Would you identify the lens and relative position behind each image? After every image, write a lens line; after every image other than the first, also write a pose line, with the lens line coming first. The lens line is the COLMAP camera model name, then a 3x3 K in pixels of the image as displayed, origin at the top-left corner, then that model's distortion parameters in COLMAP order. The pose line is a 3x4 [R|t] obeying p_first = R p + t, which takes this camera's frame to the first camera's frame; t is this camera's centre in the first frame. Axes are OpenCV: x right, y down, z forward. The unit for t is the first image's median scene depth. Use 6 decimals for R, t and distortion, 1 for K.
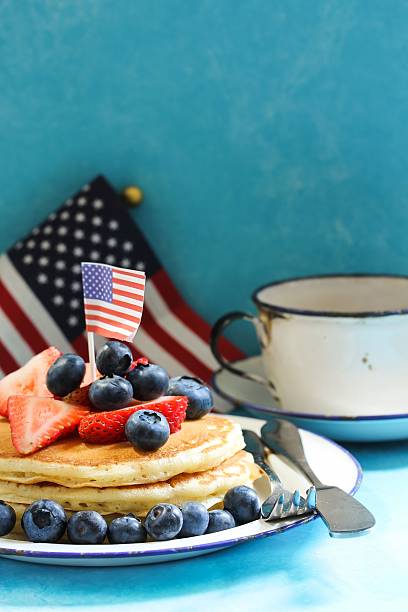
lens RADIAL K [[2047.4, 0, 204.0], [0, 2047.4, 306.0], [0, 0, 1]] dist [-0.054890, -0.270017]
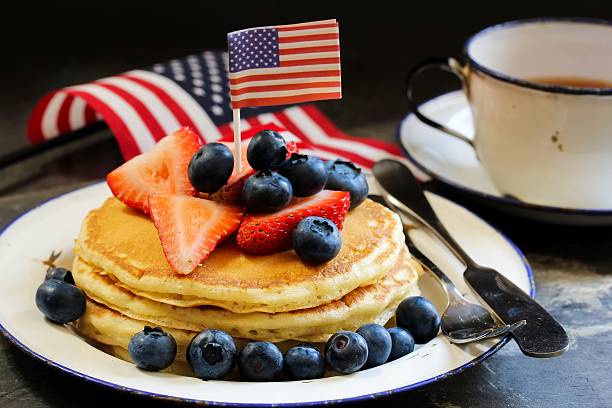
lens RADIAL K [[2047.4, 0, 306.0], [0, 2047.4, 204.0], [0, 0, 1]] dist [-0.054890, -0.270017]
pose [[0.987686, -0.015000, 0.155730, -0.171521], [-0.018160, 0.977672, 0.209349, -0.141553], [-0.155393, -0.209599, 0.965361, 0.149261]]
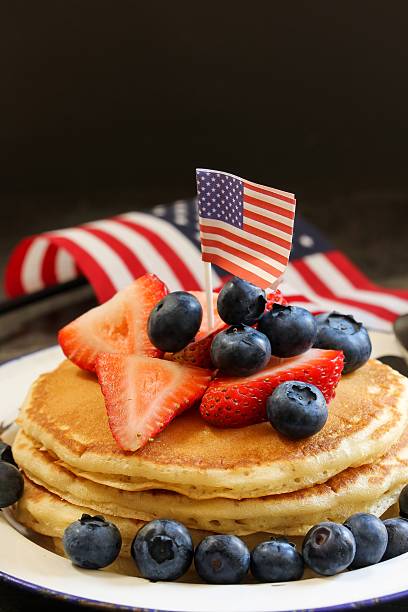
lens RADIAL K [[2047.4, 0, 204.0], [0, 2047.4, 306.0], [0, 0, 1]] dist [-0.054890, -0.270017]
pose [[0.999442, -0.013110, 0.030713, -0.082925], [0.007440, 0.984015, 0.177933, -0.105451], [-0.032555, -0.177605, 0.983563, 0.298698]]
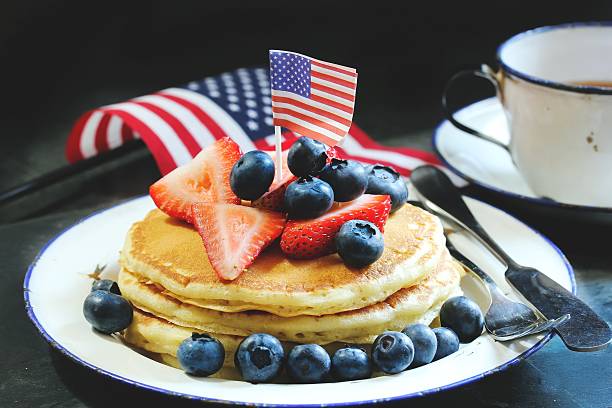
lens RADIAL K [[2047.4, 0, 306.0], [0, 2047.4, 204.0], [0, 0, 1]] dist [-0.054890, -0.270017]
pose [[0.988400, -0.042214, 0.145890, -0.182415], [0.013789, 0.981570, 0.190603, -0.128607], [-0.151247, -0.186380, 0.970766, 0.137416]]
